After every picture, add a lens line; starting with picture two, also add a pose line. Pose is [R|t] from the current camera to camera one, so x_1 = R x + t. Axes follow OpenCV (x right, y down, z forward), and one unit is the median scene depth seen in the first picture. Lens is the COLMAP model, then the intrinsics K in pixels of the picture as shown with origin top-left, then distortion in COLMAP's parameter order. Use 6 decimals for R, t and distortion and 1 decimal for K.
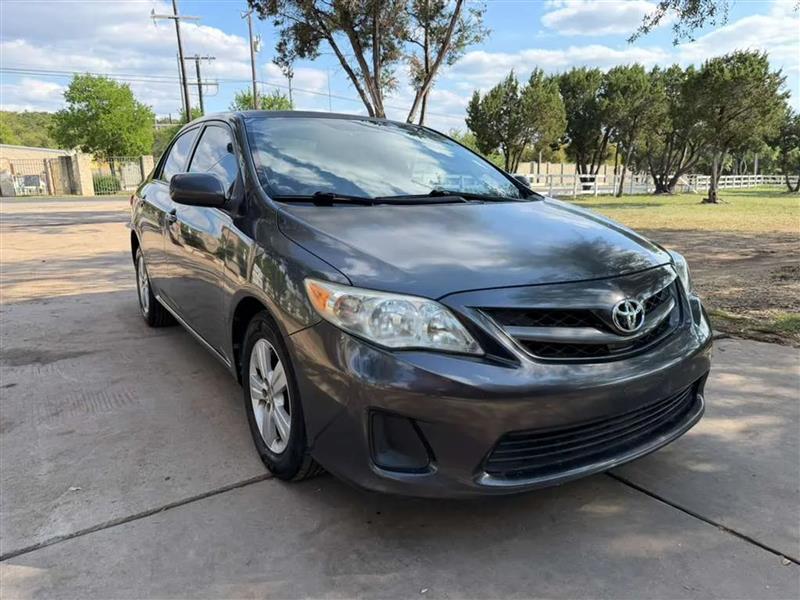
lens RADIAL K [[568.1, 0, 403.8], [0, 568.1, 305.8], [0, 0, 1]] dist [0.019051, -0.030113]
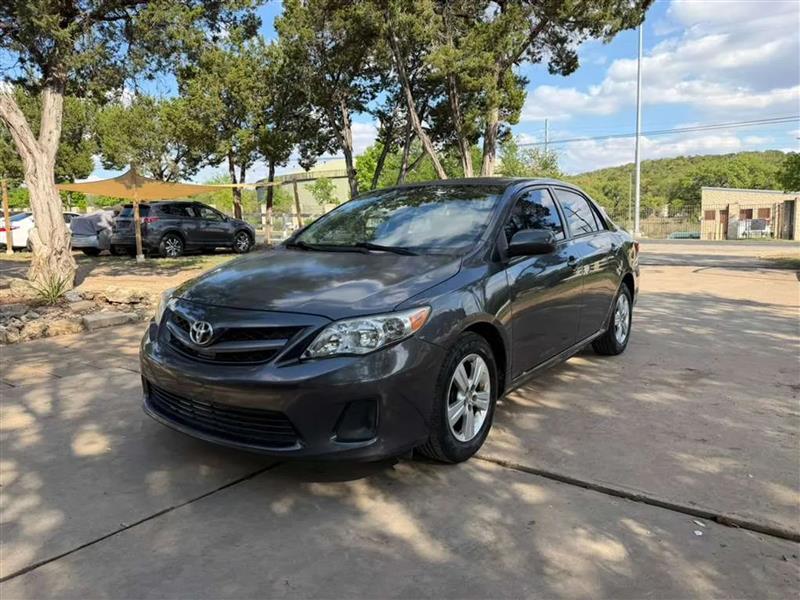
lens RADIAL K [[568.1, 0, 397.1], [0, 568.1, 301.4], [0, 0, 1]] dist [0.019051, -0.030113]
pose [[0.347360, 0.126405, -0.929173, 0.153156], [-0.201050, 0.977870, 0.057870, -0.019515], [0.915926, 0.166709, 0.365087, 0.074758]]
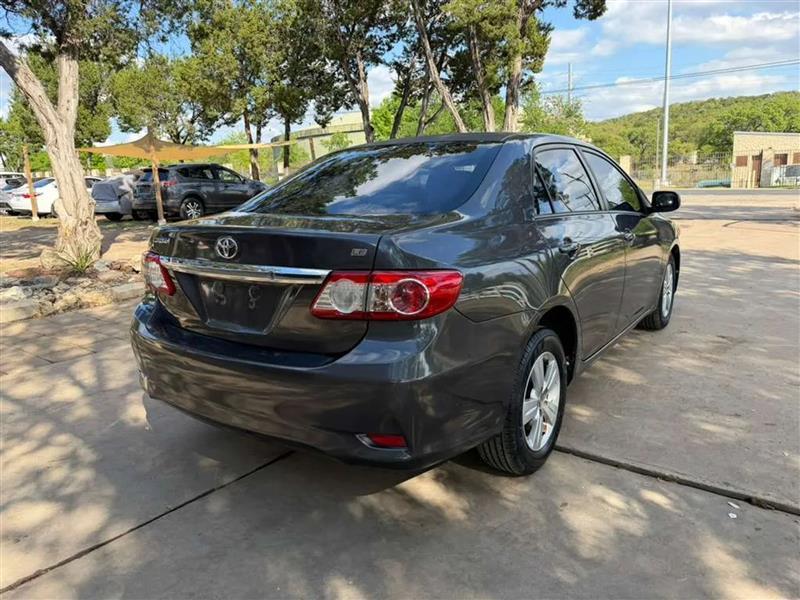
lens RADIAL K [[568.1, 0, 391.9], [0, 568.1, 304.7], [0, 0, 1]] dist [0.019051, -0.030113]
pose [[0.309943, 0.199708, -0.929544, 0.150810], [-0.180348, 0.972289, 0.148757, -0.024702], [0.933493, 0.121535, 0.337371, 0.072326]]
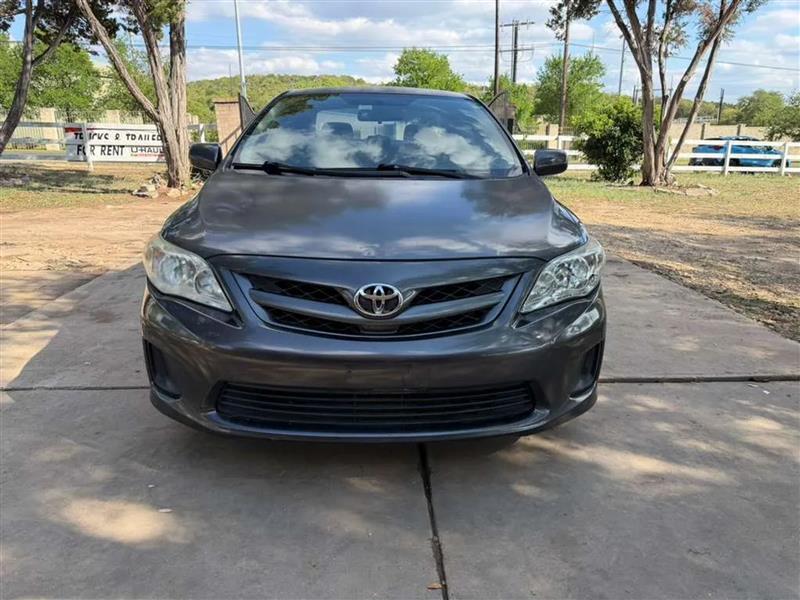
lens RADIAL K [[568.1, 0, 397.6], [0, 568.1, 304.5], [0, 0, 1]] dist [0.019051, -0.030113]
pose [[0.854747, 0.155320, -0.495261, 0.074514], [-0.128202, 0.987789, 0.088526, -0.005367], [0.502963, -0.012174, 0.864222, 0.013465]]
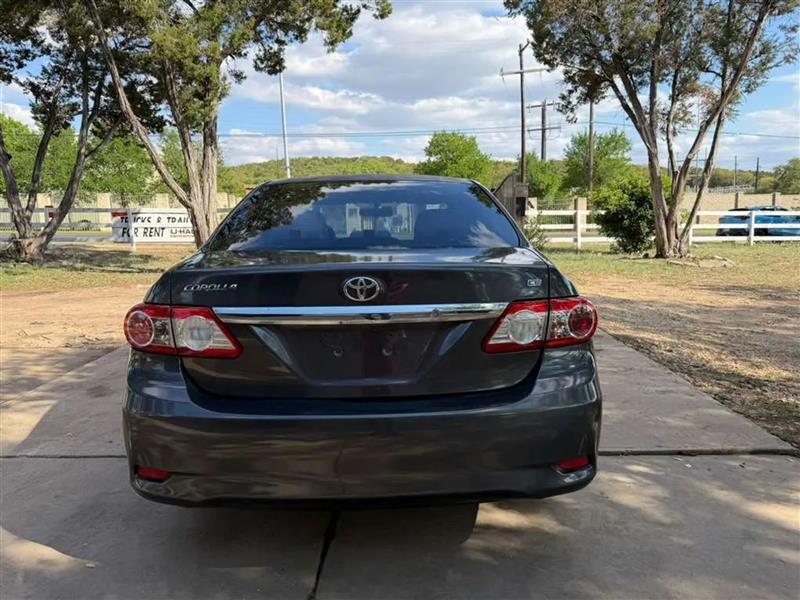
lens RADIAL K [[568.1, 0, 401.6], [0, 568.1, 301.7], [0, 0, 1]] dist [0.019051, -0.030113]
pose [[0.820968, 0.082582, -0.564971, 0.101964], [-0.120714, 0.992222, -0.030377, -0.011098], [0.558068, 0.093139, 0.824552, 0.014241]]
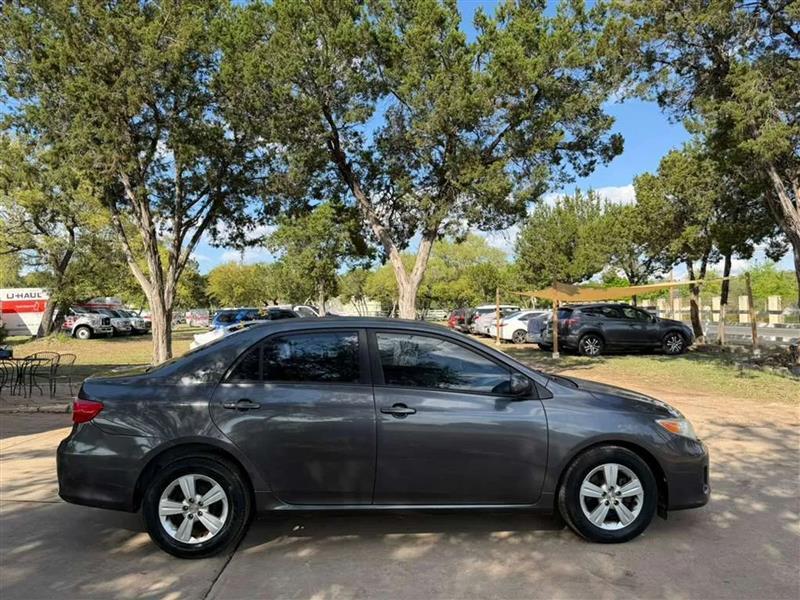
lens RADIAL K [[568.1, 0, 402.3], [0, 568.1, 304.2], [0, 0, 1]] dist [0.019051, -0.030113]
pose [[-0.554955, -0.008770, -0.831834, 0.163601], [-0.171554, 0.979657, 0.104123, -0.081030], [0.813999, 0.200488, -0.545170, 0.269203]]
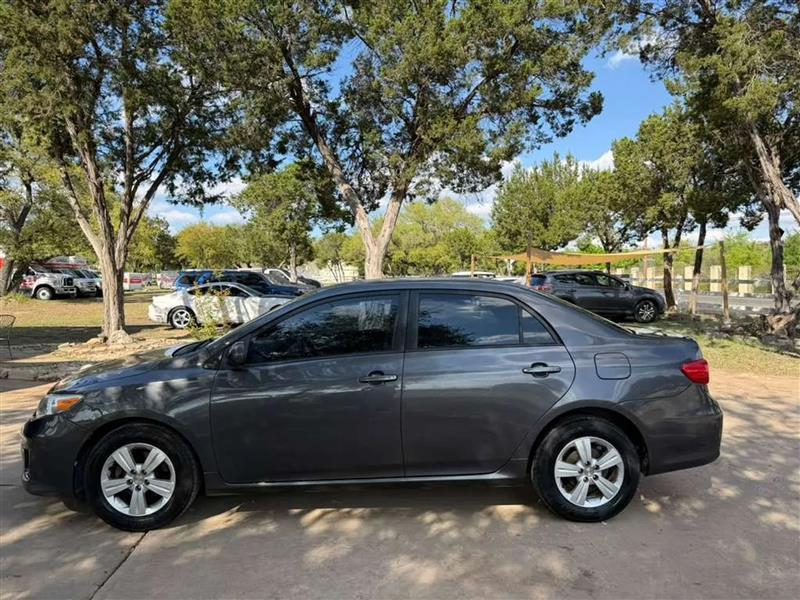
lens RADIAL K [[568.1, 0, 407.5], [0, 568.1, 304.3], [0, 0, 1]] dist [0.019051, -0.030113]
pose [[-0.514536, 0.034776, -0.856763, 0.137044], [-0.191864, 0.969174, 0.154565, -0.078559], [0.835728, 0.243912, -0.492002, 0.265162]]
